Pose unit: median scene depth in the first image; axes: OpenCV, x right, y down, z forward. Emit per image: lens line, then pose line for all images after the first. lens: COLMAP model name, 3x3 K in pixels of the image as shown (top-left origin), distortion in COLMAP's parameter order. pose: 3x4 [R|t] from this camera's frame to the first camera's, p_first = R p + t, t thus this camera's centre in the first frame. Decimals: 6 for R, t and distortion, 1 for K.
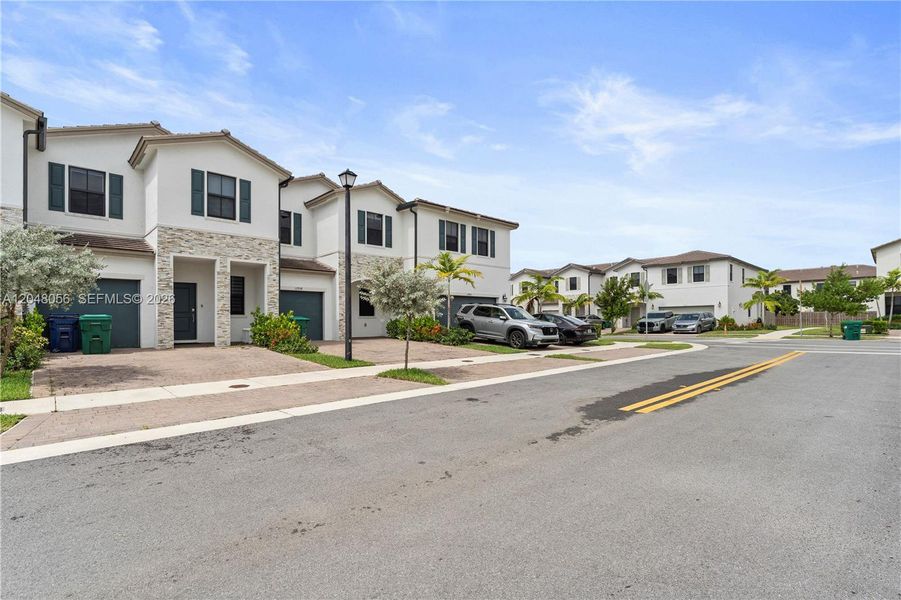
lens RADIAL K [[445.7, 0, 445.3], [0, 445.7, 321.4], [0, 0, 1]] dist [0.000142, -0.000036]
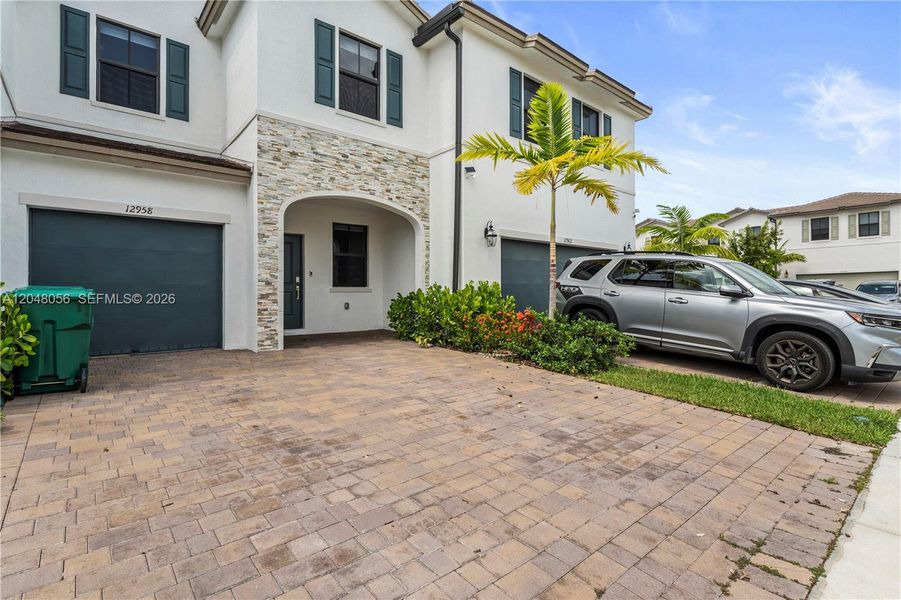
lens RADIAL K [[433.8, 0, 446.6], [0, 433.8, 286.6], [0, 0, 1]] dist [0.000718, 0.000174]
pose [[0.998549, -0.002754, -0.053780, -0.056873], [0.001754, 0.999825, -0.018634, -0.004219], [0.053822, 0.018513, 0.998379, 0.606169]]
